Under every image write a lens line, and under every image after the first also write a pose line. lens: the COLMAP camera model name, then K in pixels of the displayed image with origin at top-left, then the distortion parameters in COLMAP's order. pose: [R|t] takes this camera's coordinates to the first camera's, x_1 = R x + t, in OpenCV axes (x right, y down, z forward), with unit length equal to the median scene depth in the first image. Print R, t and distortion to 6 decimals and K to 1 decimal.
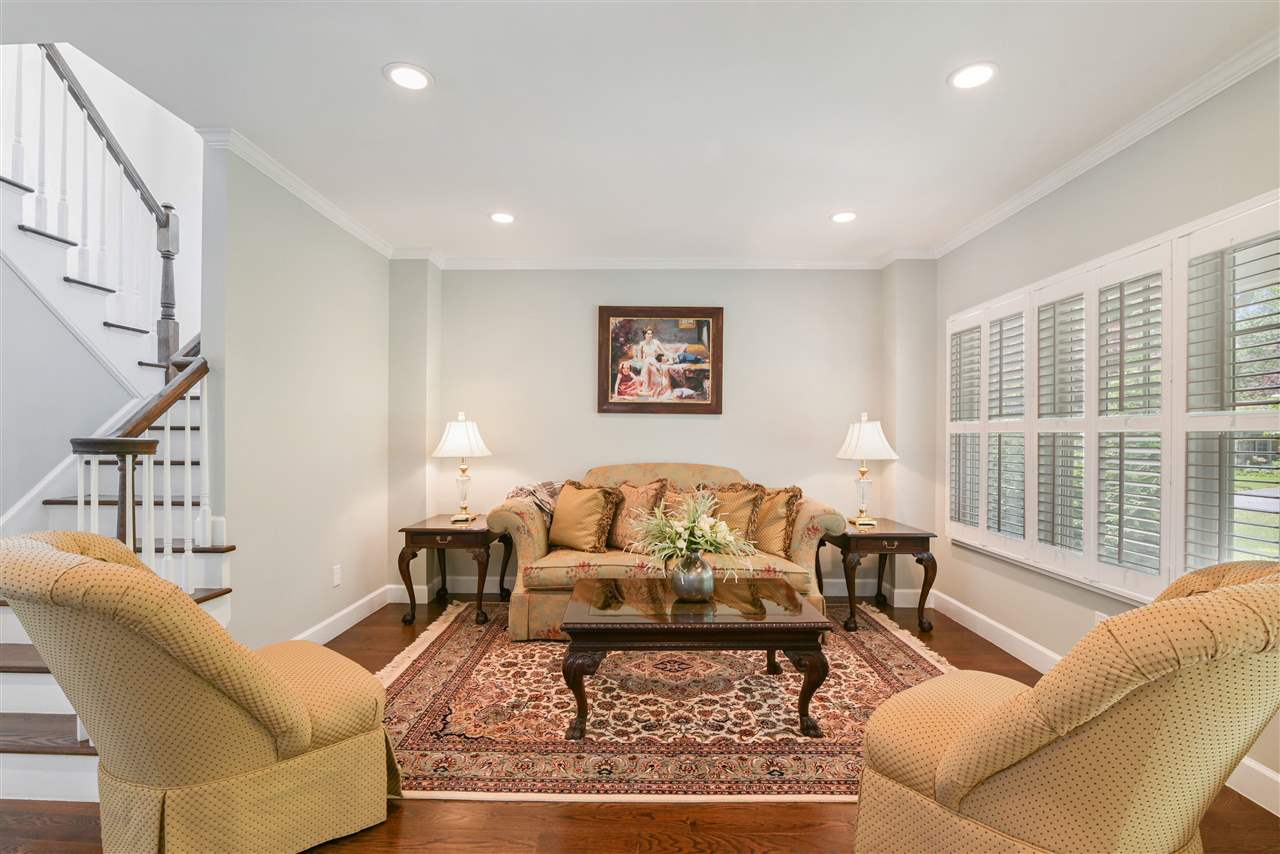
lens RADIAL K [[591.1, 0, 669.3], [0, 591.1, 435.3], [0, 0, 1]] dist [-0.020777, -0.000026]
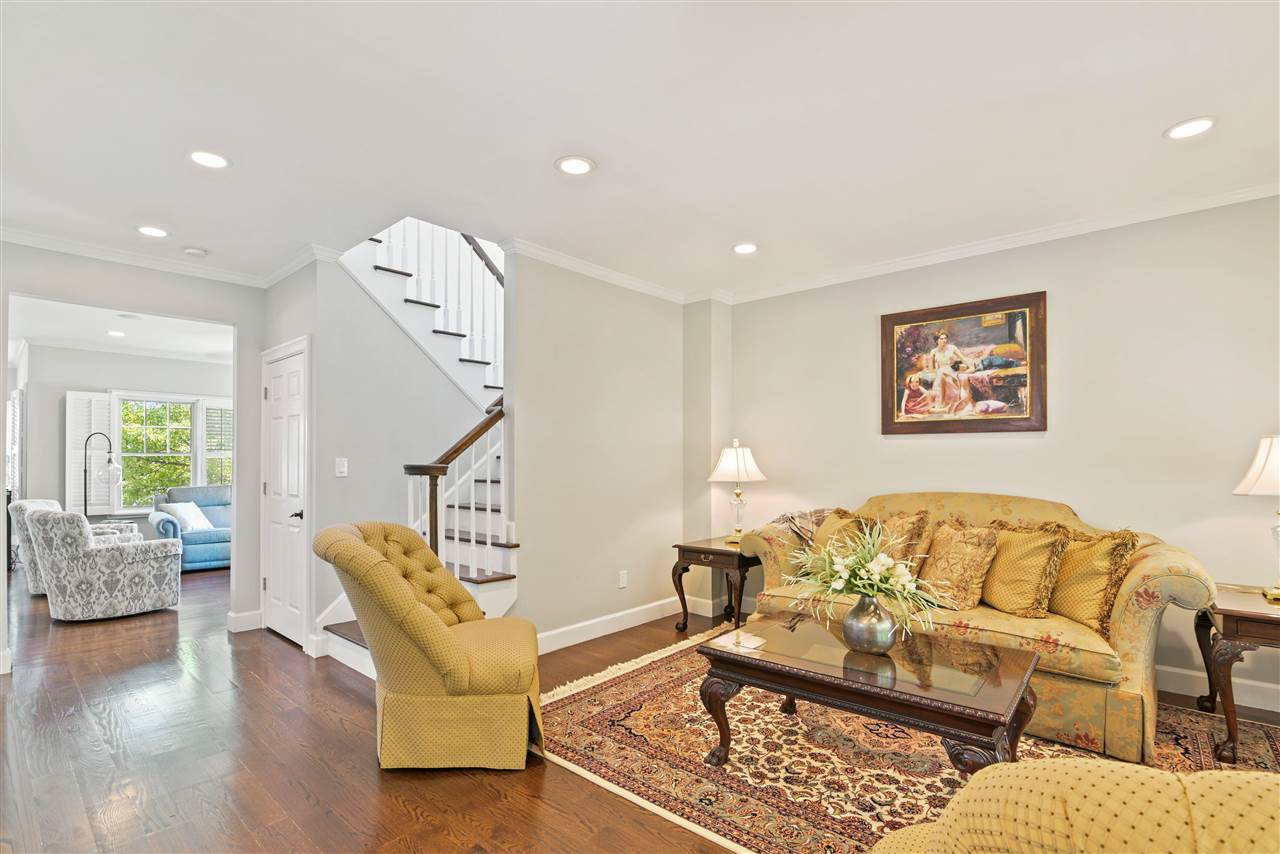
lens RADIAL K [[610.2, 0, 639.4], [0, 610.2, 451.5], [0, 0, 1]] dist [-0.022422, 0.000047]
pose [[0.746584, -0.016277, -0.665092, 0.263443], [0.006658, 0.999833, -0.016995, 0.000633], [0.665257, 0.008260, 0.746568, 0.085457]]
